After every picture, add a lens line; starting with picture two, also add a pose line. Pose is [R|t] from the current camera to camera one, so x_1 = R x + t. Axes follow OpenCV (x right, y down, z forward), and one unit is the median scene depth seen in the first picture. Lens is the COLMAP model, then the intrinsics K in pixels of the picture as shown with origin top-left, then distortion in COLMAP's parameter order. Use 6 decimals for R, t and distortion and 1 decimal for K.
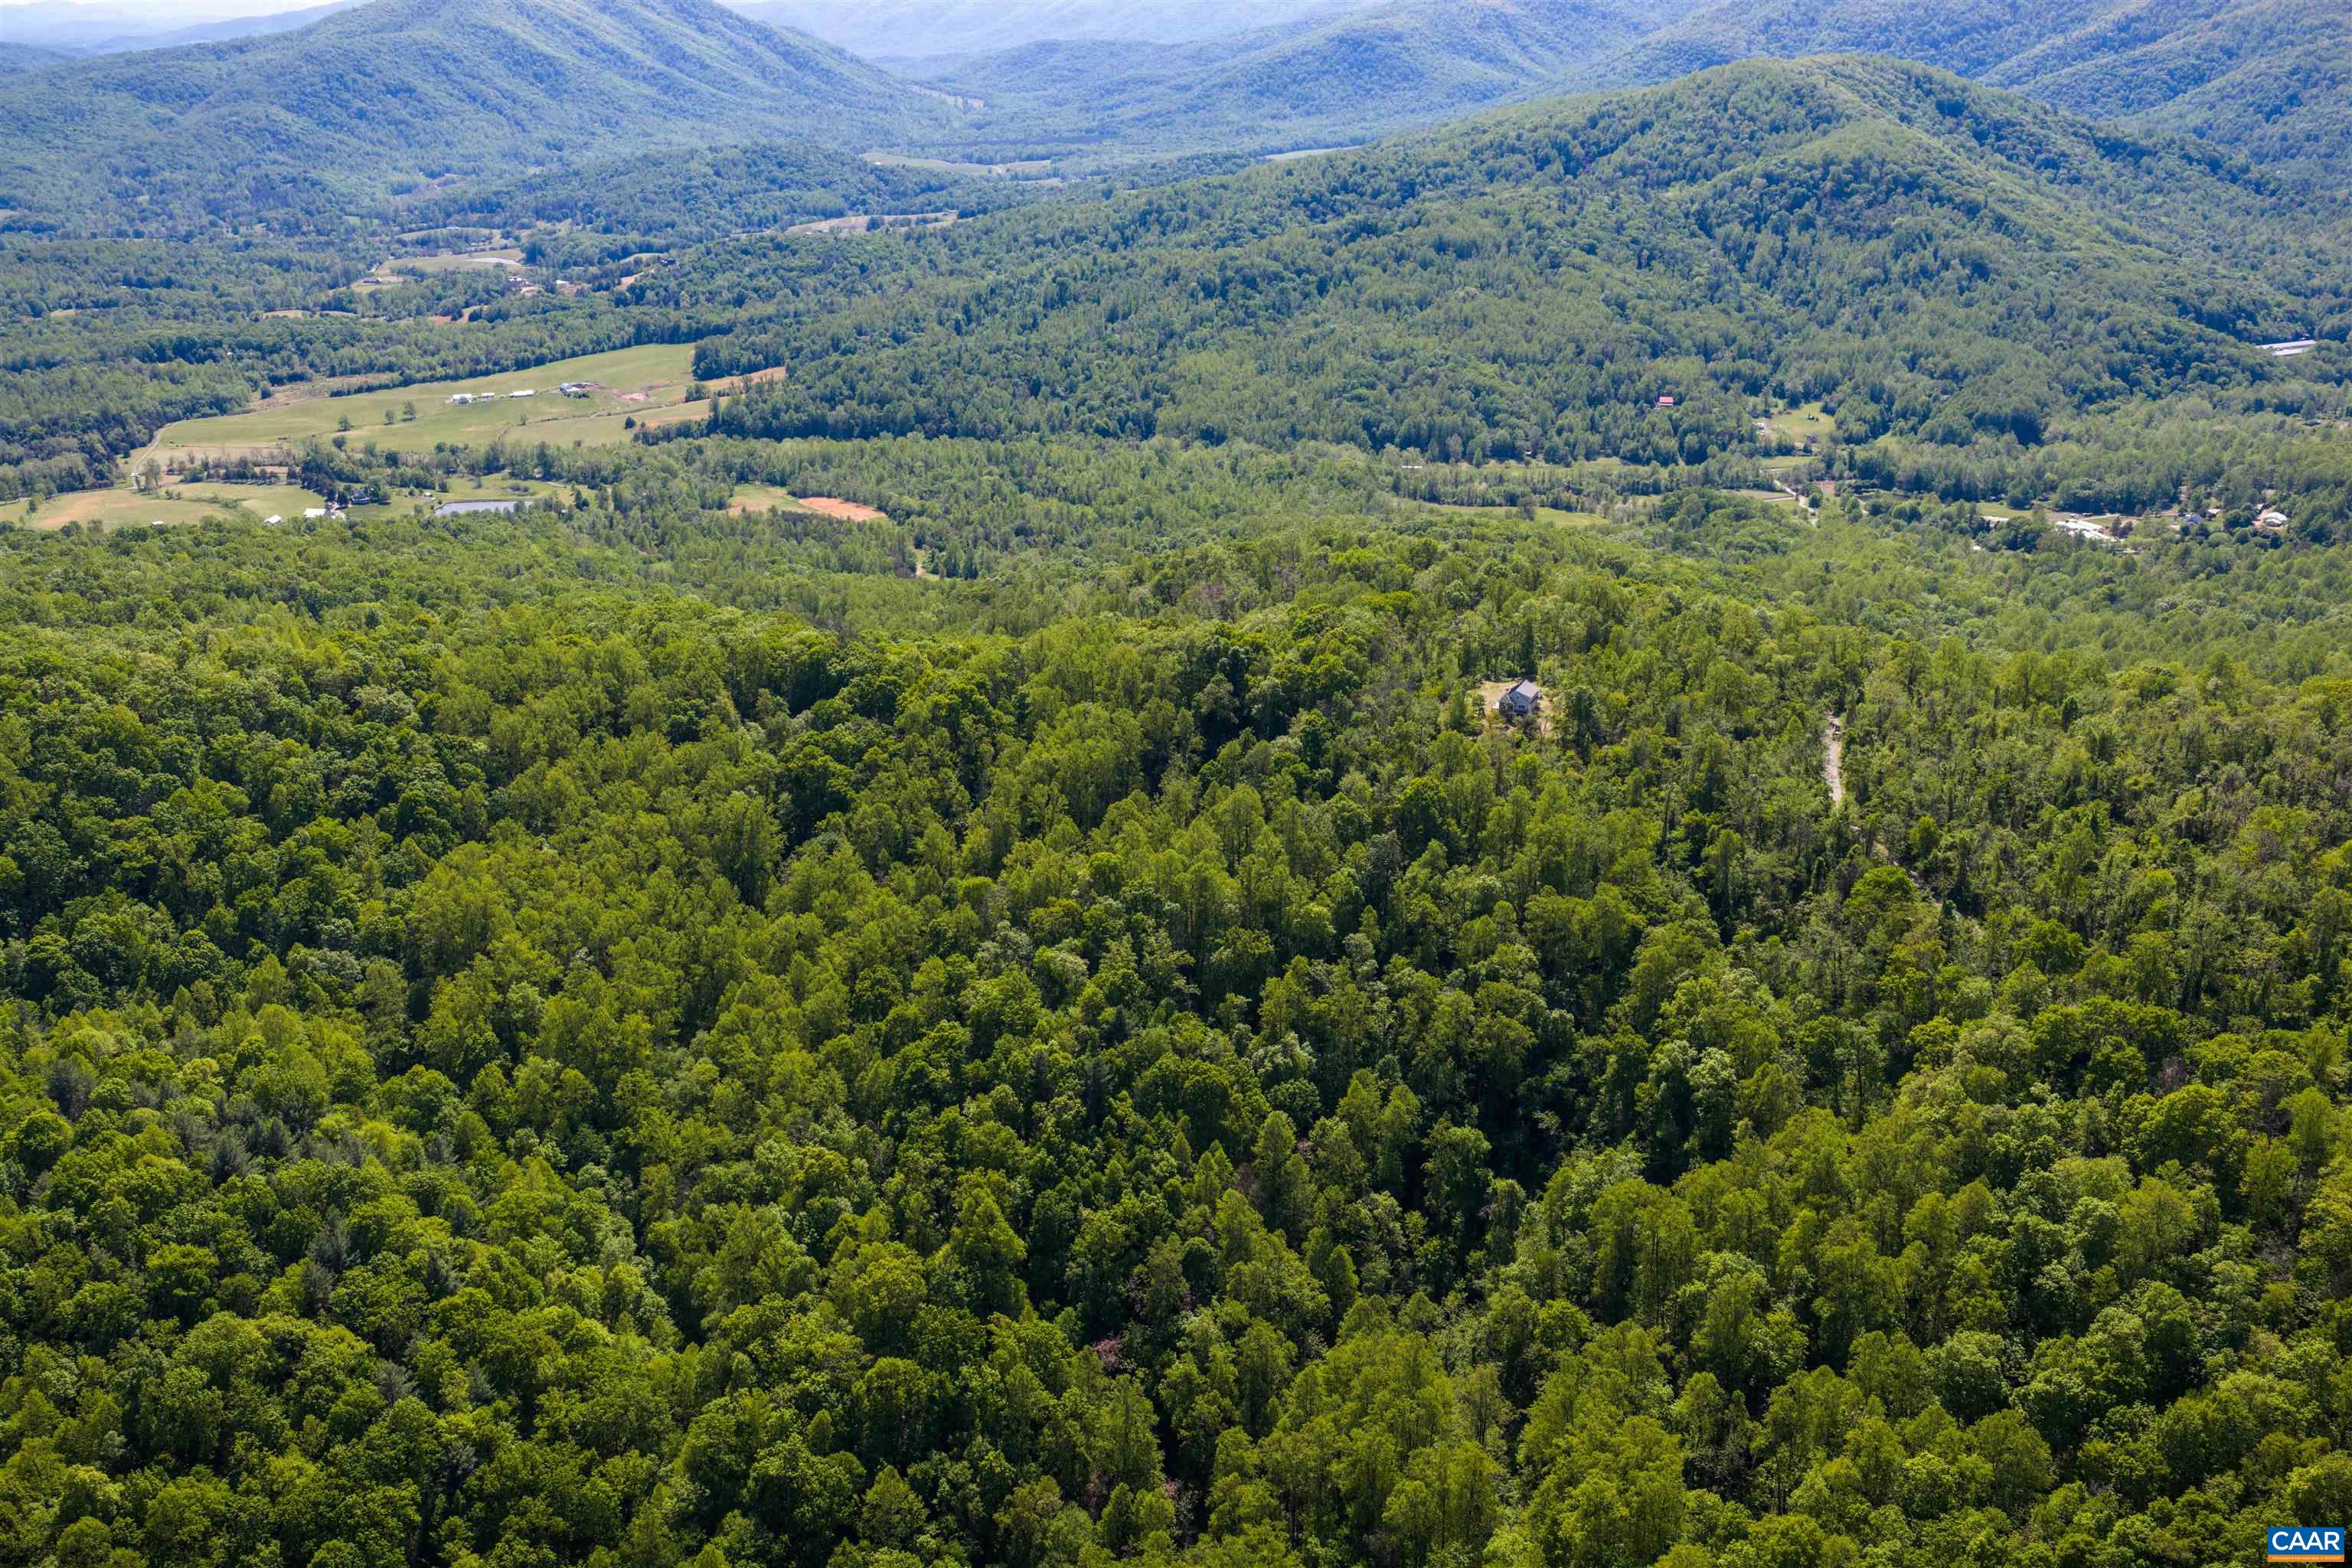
lens RADIAL K [[1924.9, 0, 1174.1], [0, 1924.9, 794.7], [0, 0, 1]] dist [0.017568, -0.038303]
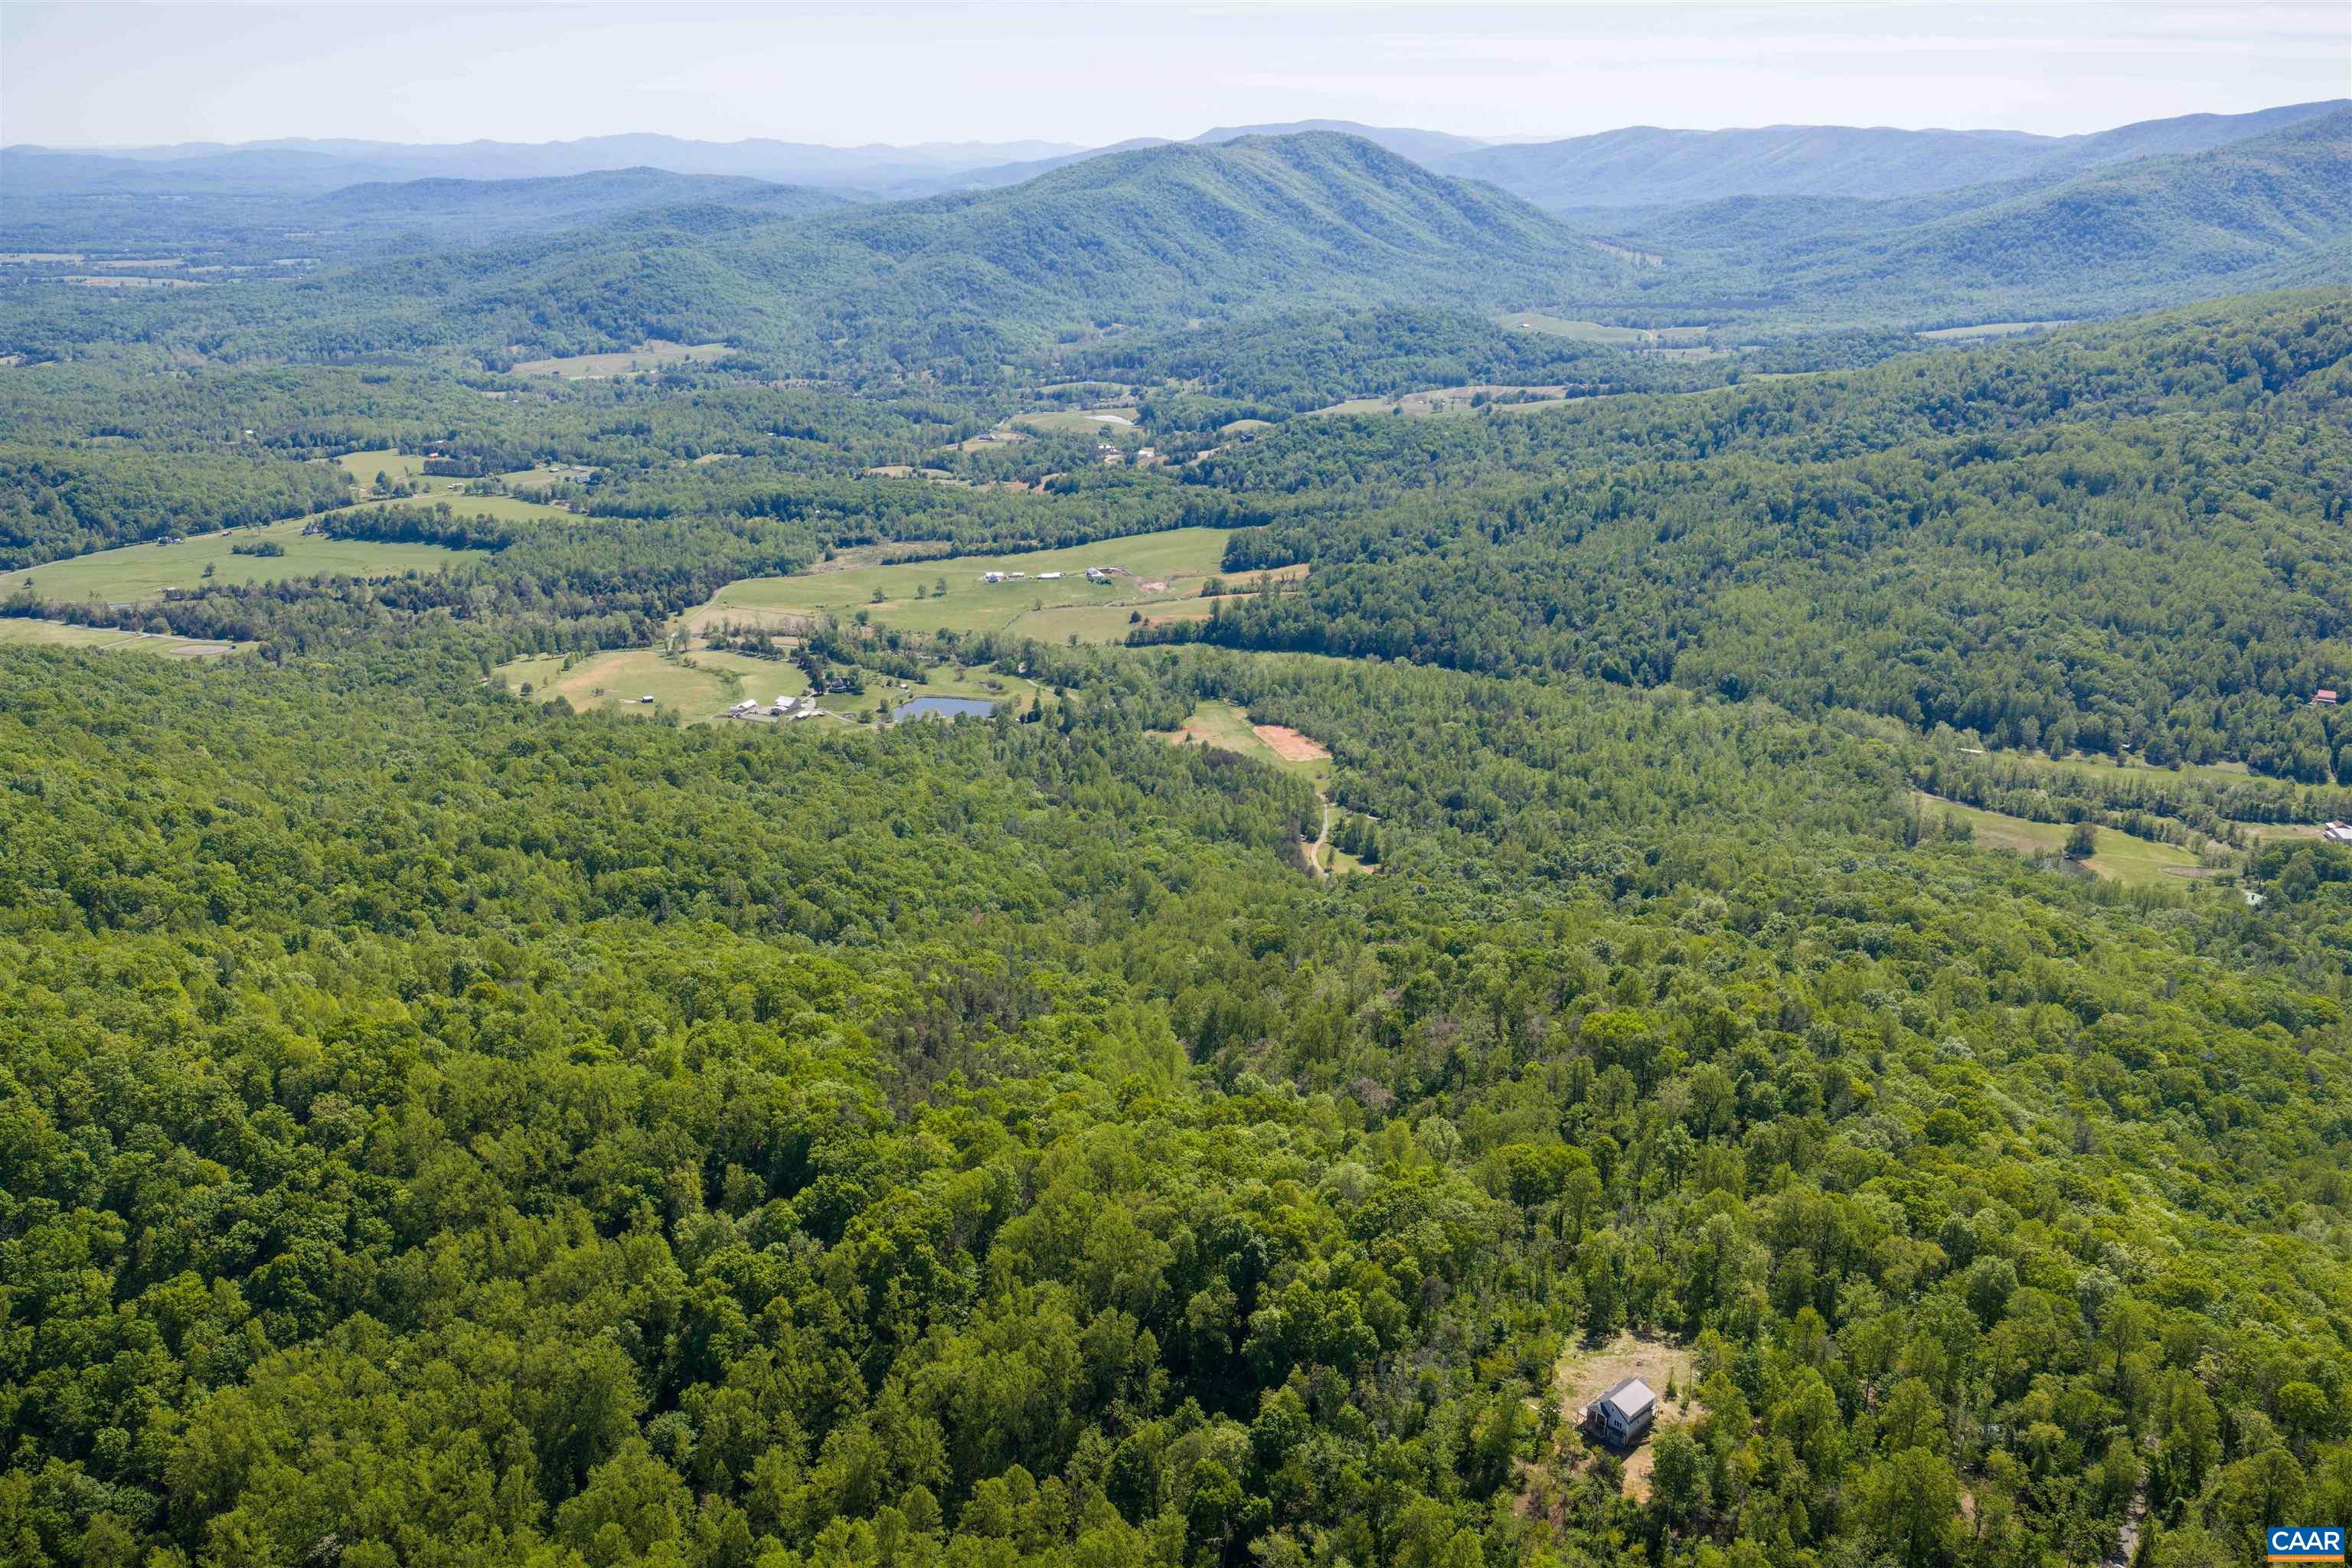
lens RADIAL K [[1924.9, 0, 1175.4], [0, 1924.9, 804.4], [0, 0, 1]] dist [0.017568, -0.038303]
pose [[0.939264, 0.111383, -0.324619, 0.060835], [-0.130765, 0.990668, -0.038443, -0.056904], [0.317308, 0.078557, 0.945063, 0.076257]]
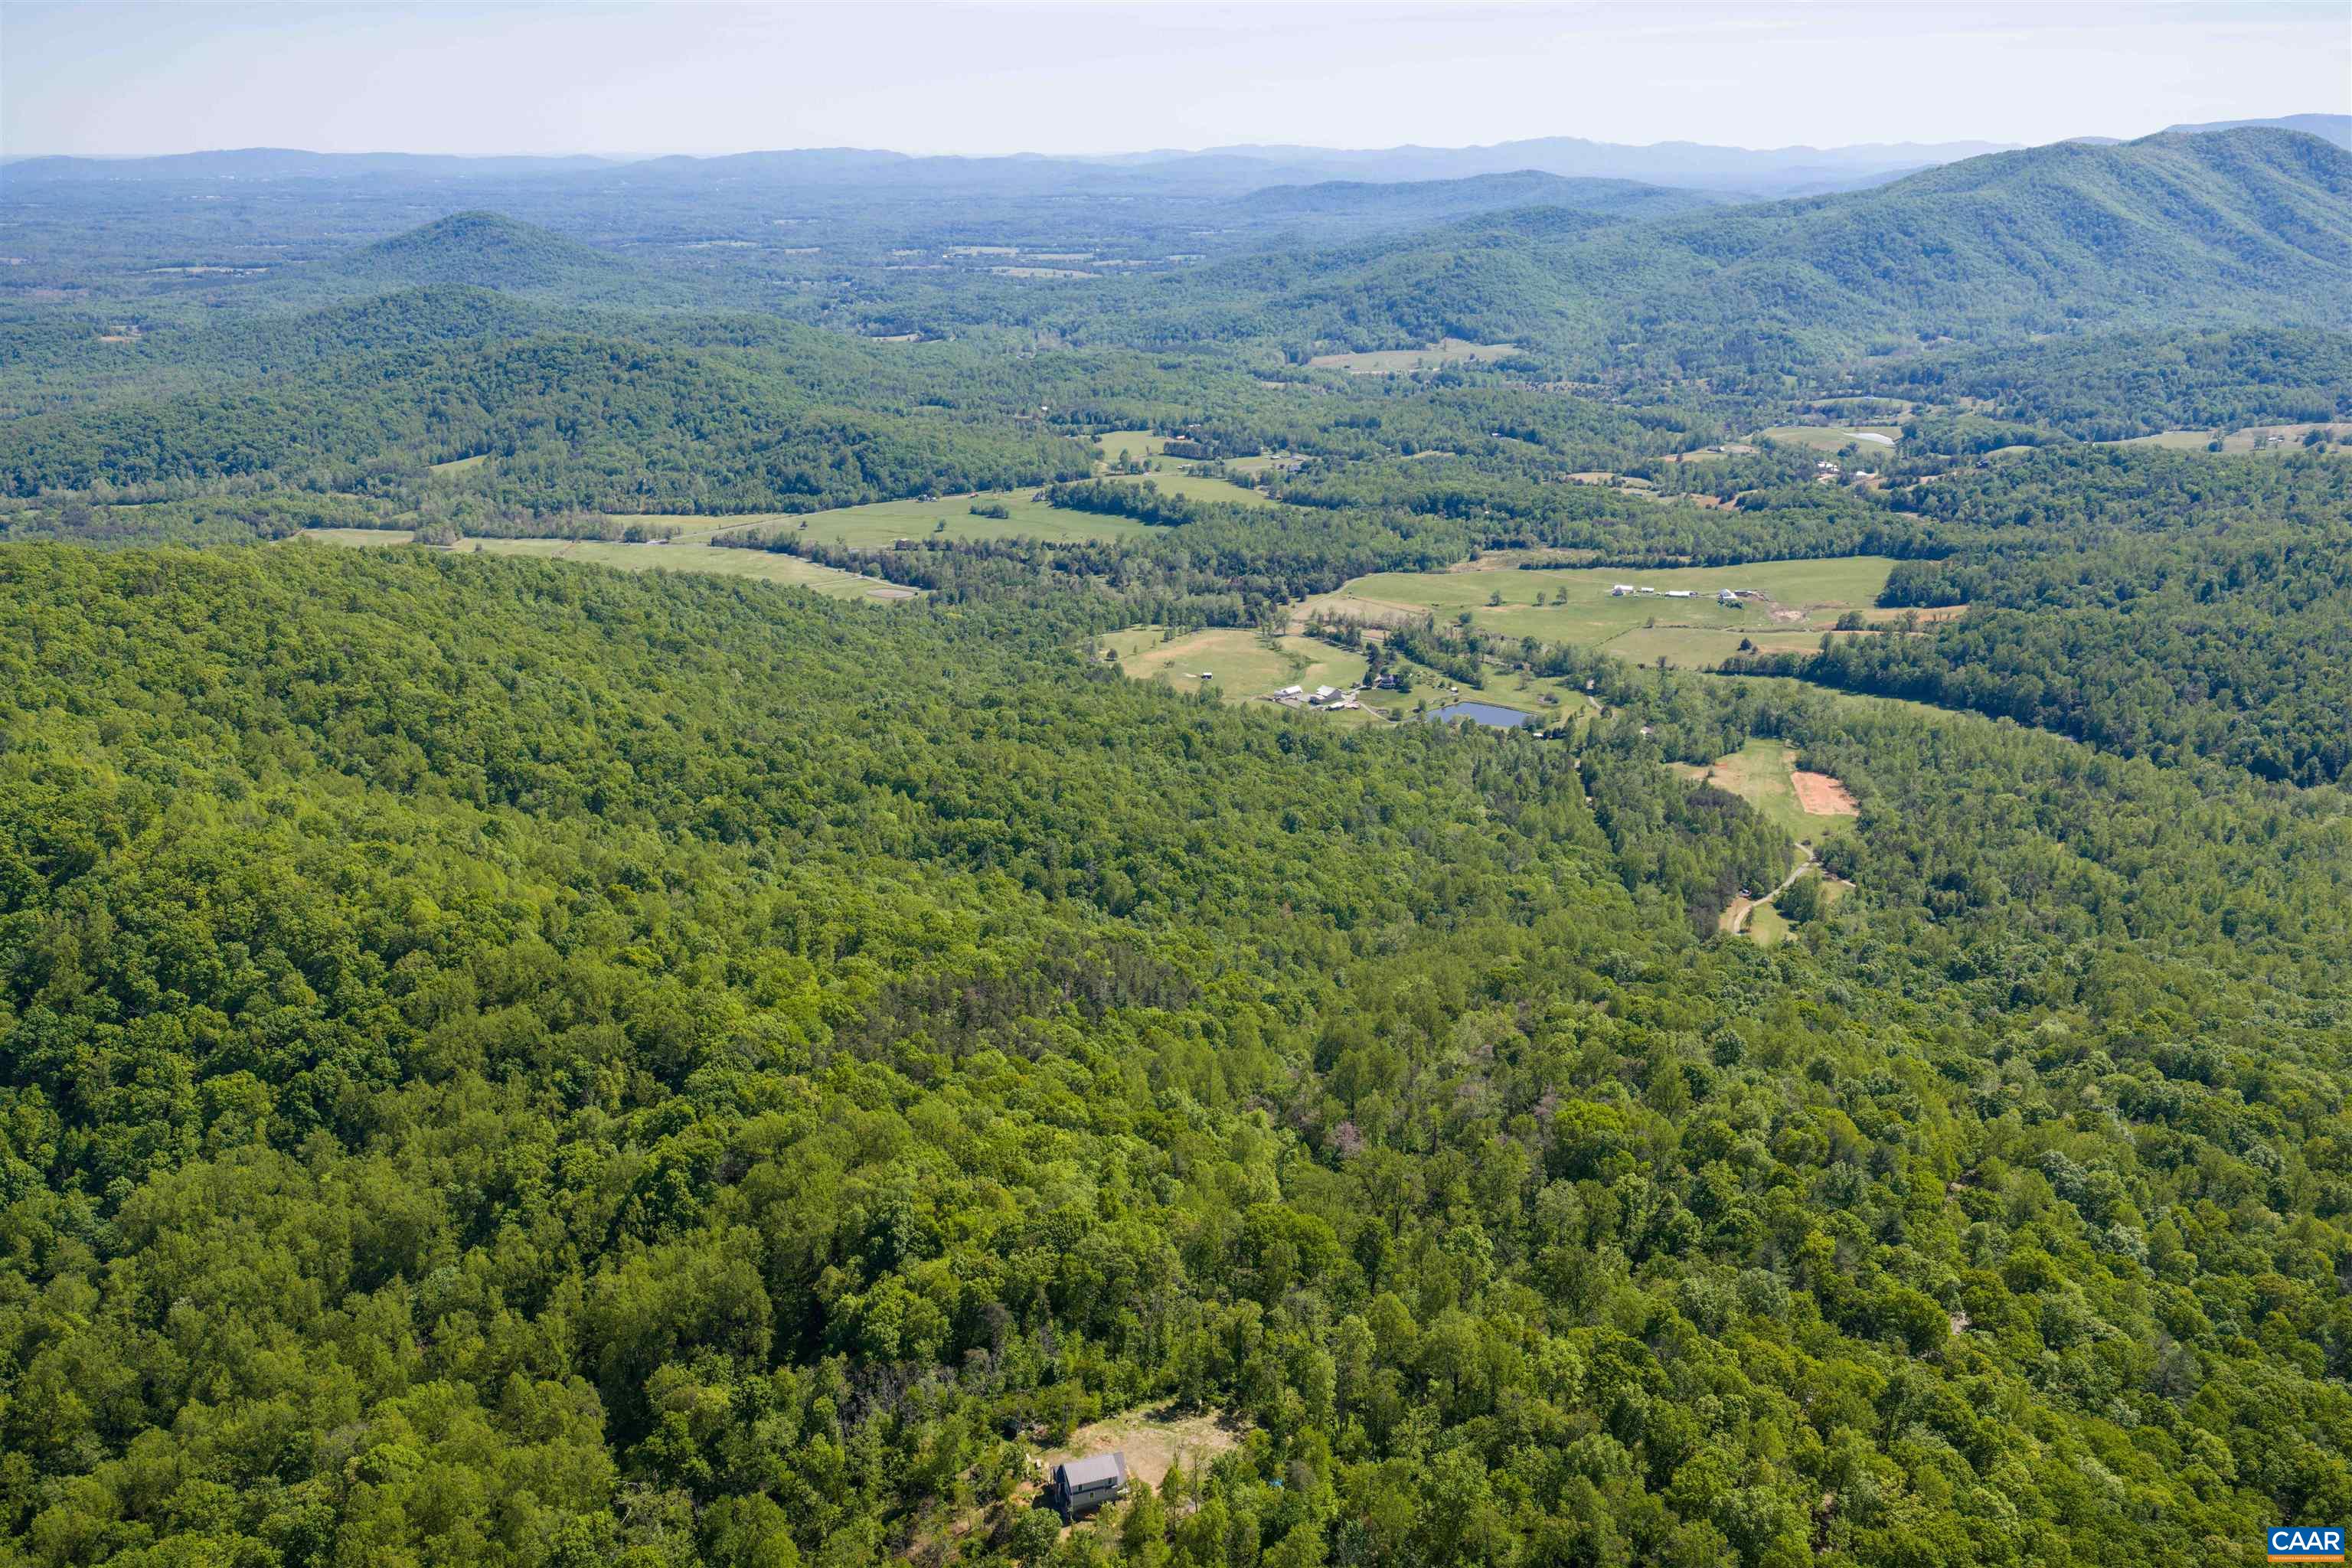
lens RADIAL K [[1924.9, 0, 1180.4], [0, 1924.9, 802.6], [0, 0, 1]] dist [0.017568, -0.038303]
pose [[0.701396, 0.223334, -0.676879, 0.155511], [-0.264329, 0.963429, 0.043977, -0.080400], [0.661947, 0.148073, 0.734779, 0.136480]]
